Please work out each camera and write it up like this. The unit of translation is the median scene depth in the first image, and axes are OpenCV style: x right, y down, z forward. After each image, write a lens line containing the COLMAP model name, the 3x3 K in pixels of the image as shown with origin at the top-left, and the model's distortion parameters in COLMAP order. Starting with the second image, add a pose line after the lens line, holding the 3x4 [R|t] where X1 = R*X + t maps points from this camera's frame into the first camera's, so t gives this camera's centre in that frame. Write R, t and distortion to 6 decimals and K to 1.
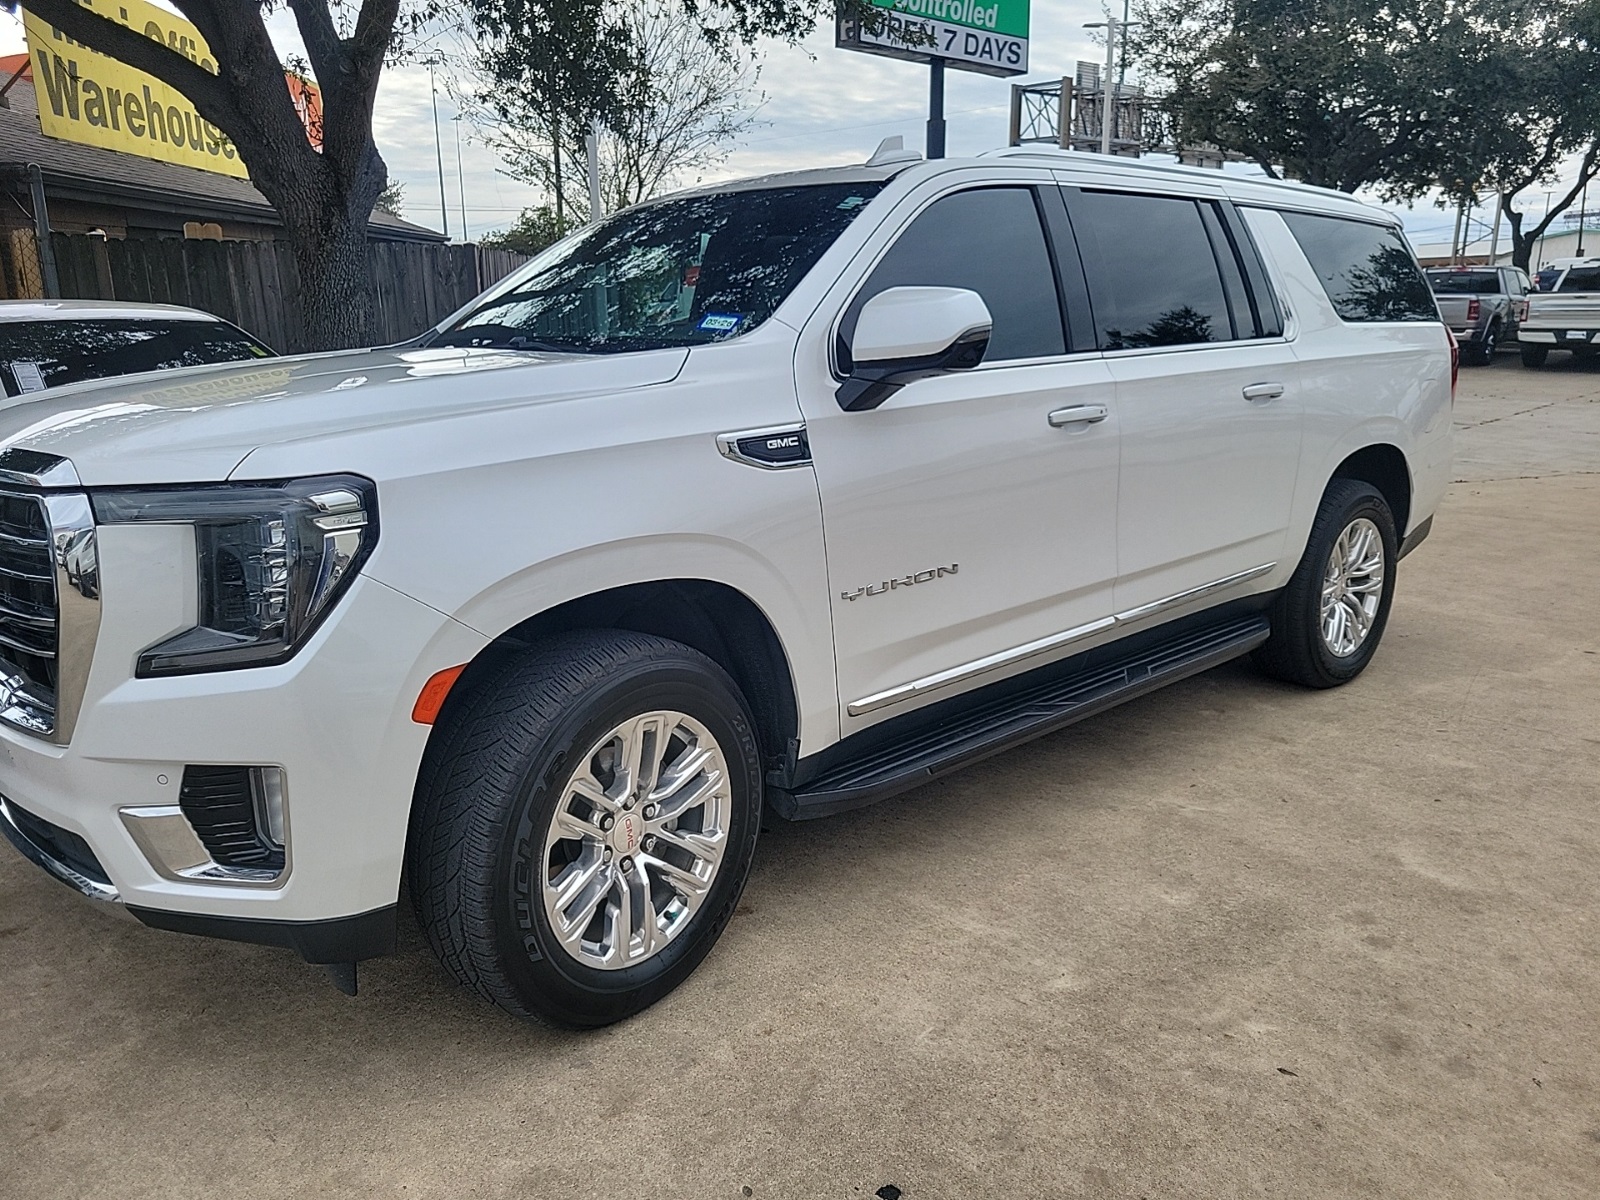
lens RADIAL K [[1214.6, 0, 800.0], [0, 1214.6, 600.0], [0, 0, 1]] dist [0.020454, -0.002822]
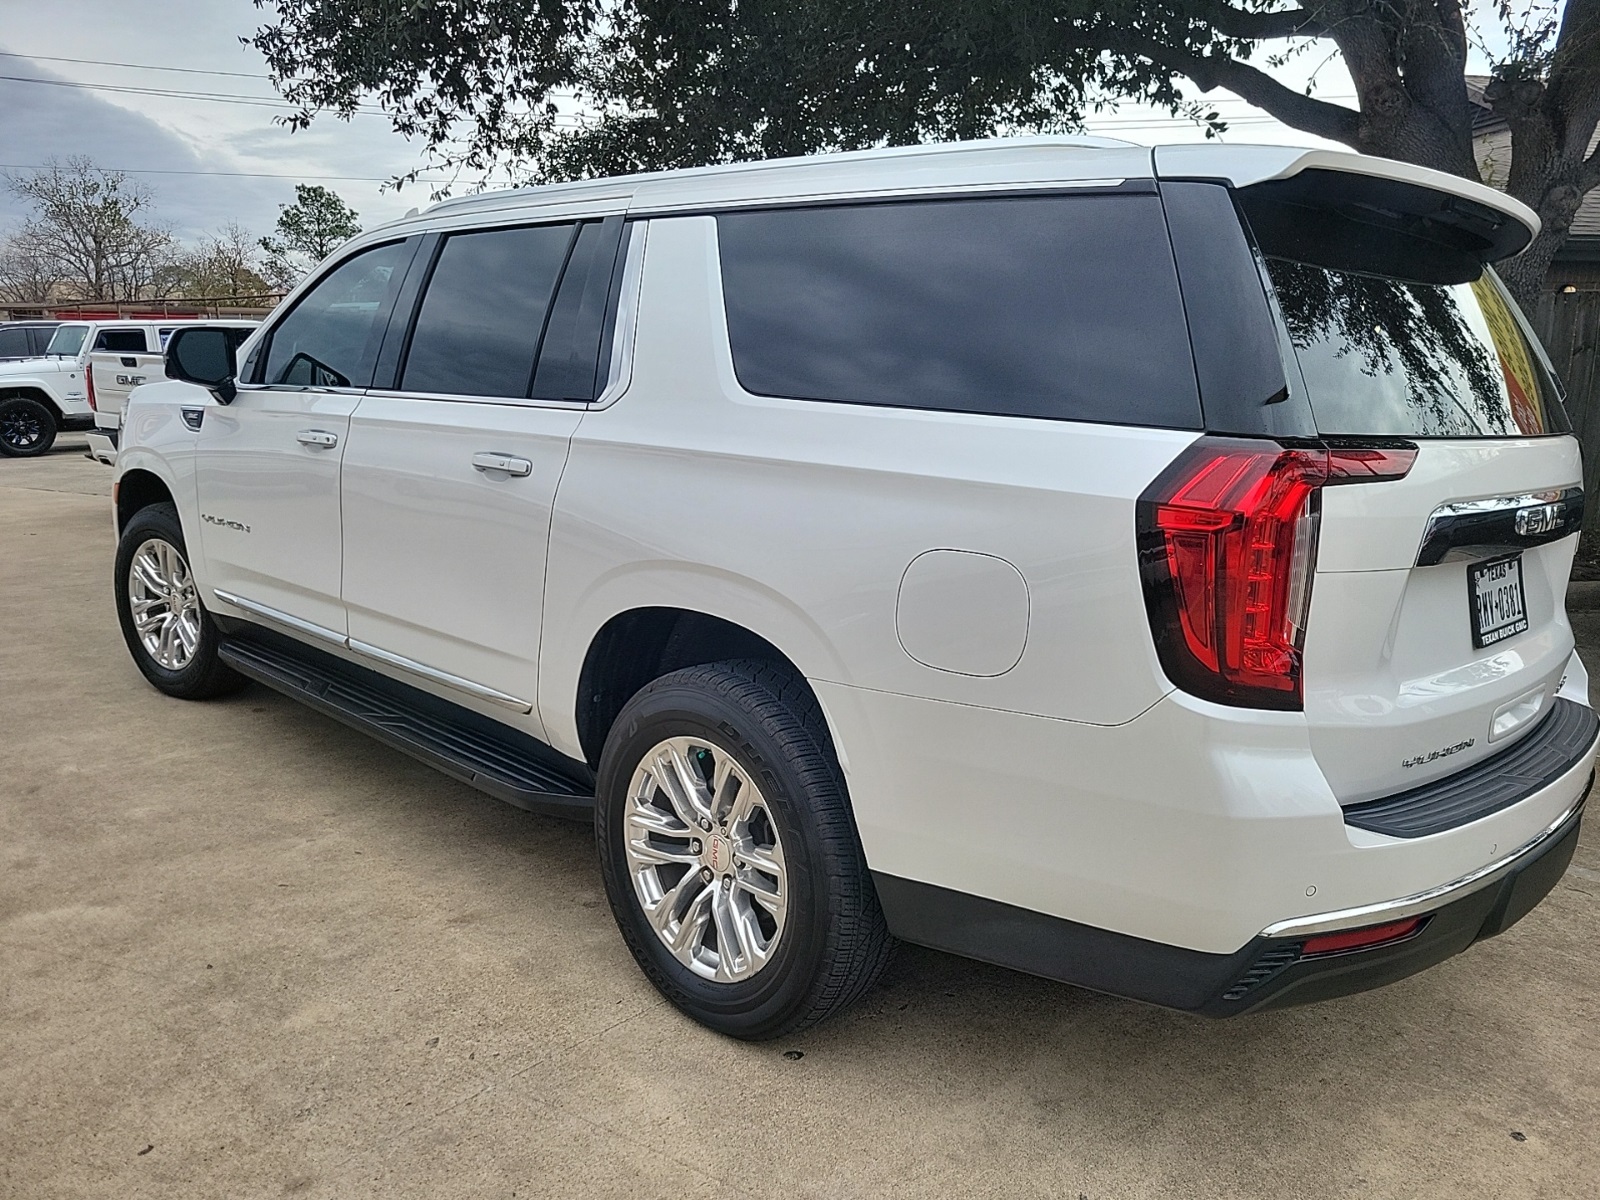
lens RADIAL K [[1214.6, 0, 800.0], [0, 1214.6, 600.0], [0, 0, 1]] dist [0.020454, -0.002822]
pose [[0.044840, 0.209945, -0.976684, 1.413521], [-0.264242, 0.945339, 0.191076, -0.351916], [0.963413, 0.249514, 0.097865, 1.376423]]
